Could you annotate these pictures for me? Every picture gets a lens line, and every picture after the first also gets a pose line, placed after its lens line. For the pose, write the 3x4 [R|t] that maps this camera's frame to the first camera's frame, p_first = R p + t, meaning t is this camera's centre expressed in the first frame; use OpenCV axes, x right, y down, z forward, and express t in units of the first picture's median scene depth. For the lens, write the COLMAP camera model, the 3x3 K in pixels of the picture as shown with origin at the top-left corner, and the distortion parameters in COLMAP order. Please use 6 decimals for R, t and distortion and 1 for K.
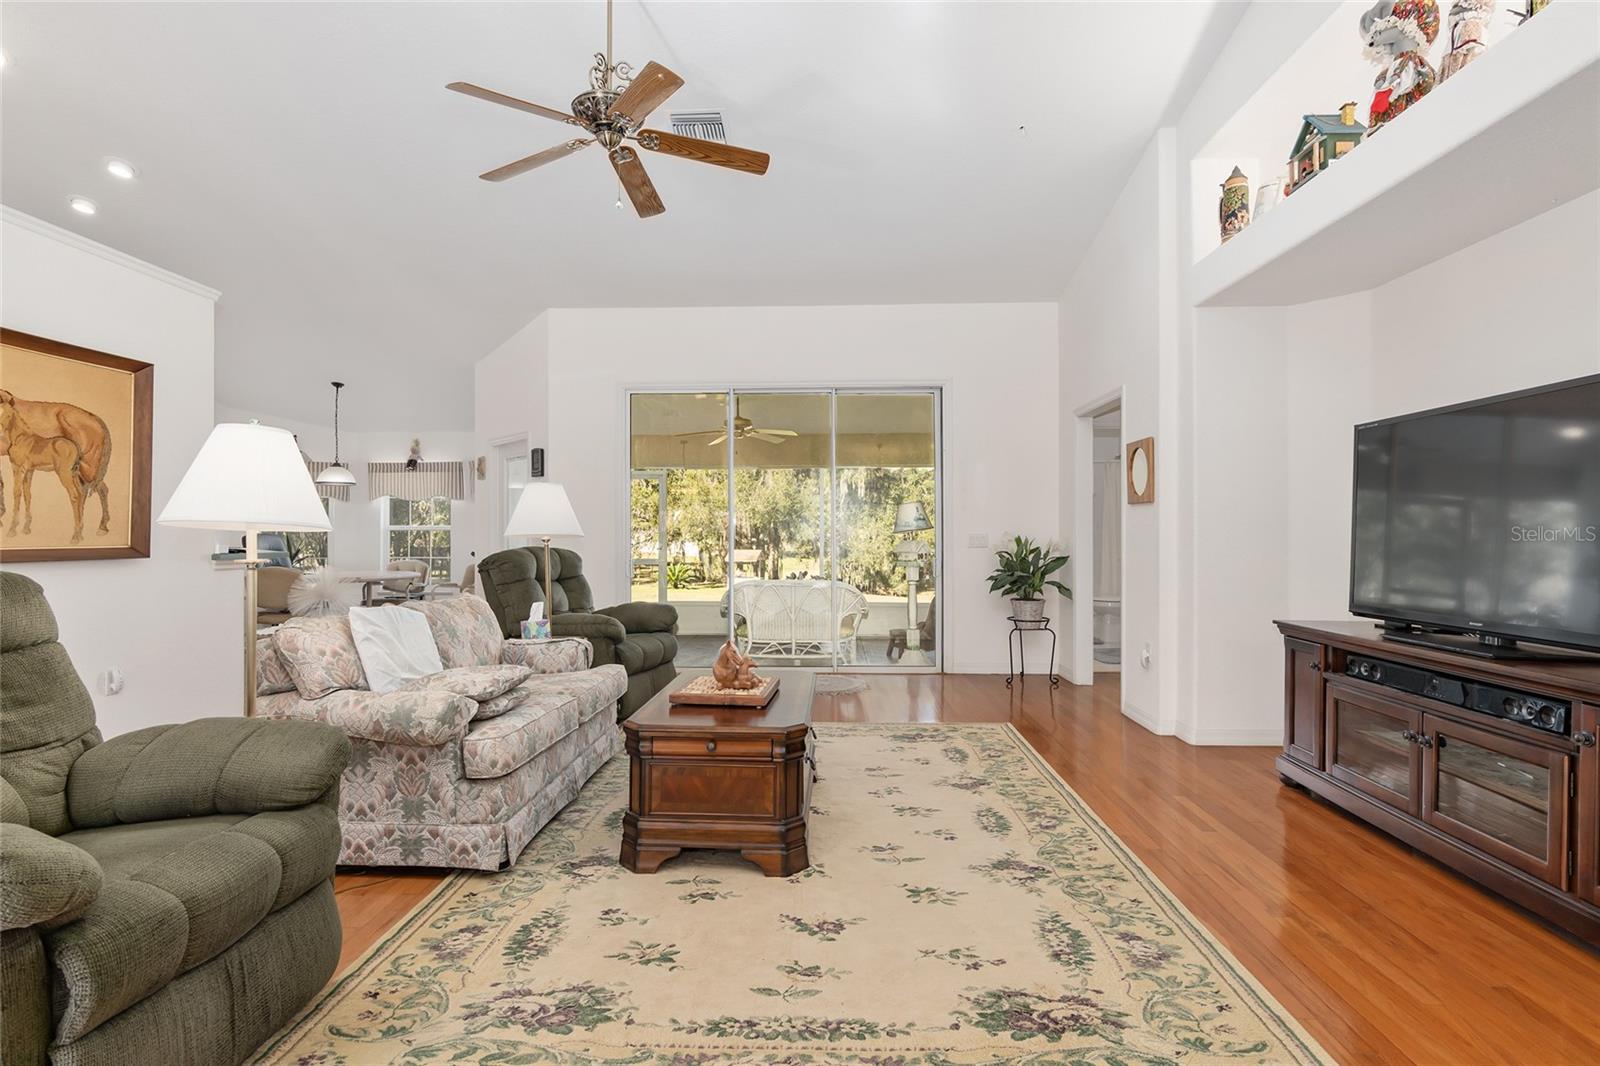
lens RADIAL K [[777.8, 0, 796.4], [0, 777.8, 538.0], [0, 0, 1]] dist [-0.001910, 0.000051]
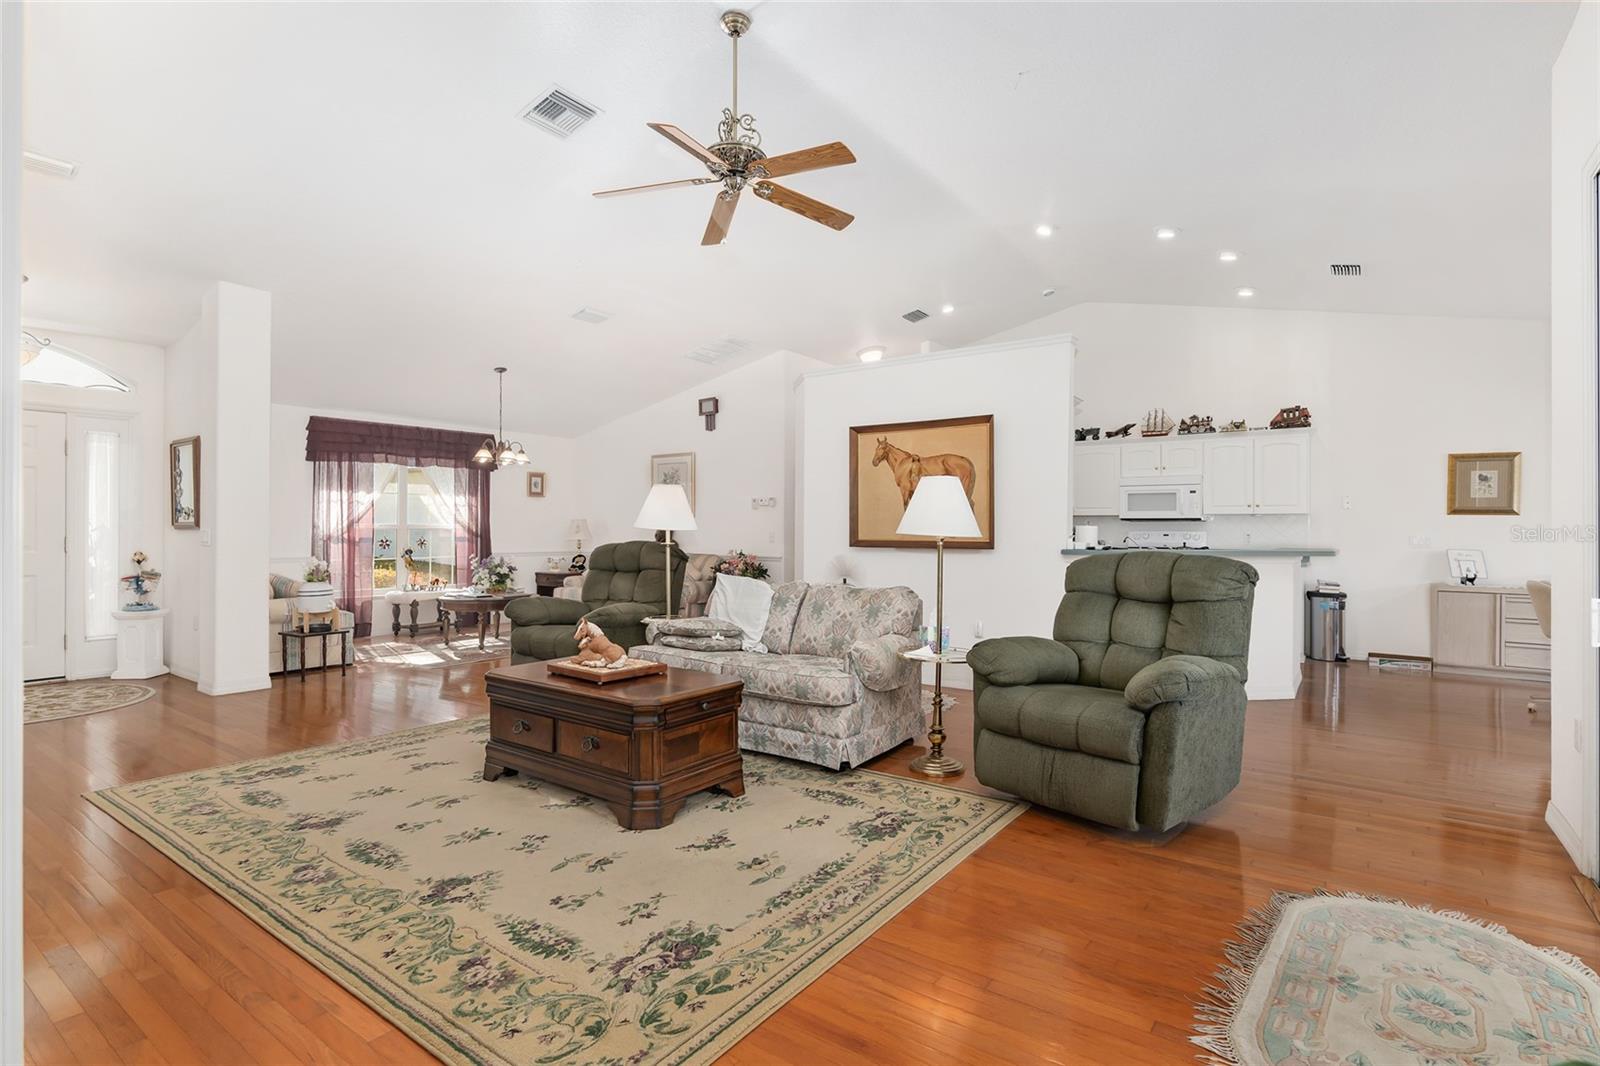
lens RADIAL K [[777.8, 0, 784.4], [0, 777.8, 530.9], [0, 0, 1]] dist [-0.001910, 0.000051]
pose [[-0.552659, -0.005144, -0.833392, 0.823732], [-0.006960, 0.999975, -0.001556, -0.005676], [0.833379, 0.004940, -0.552680, 2.109797]]
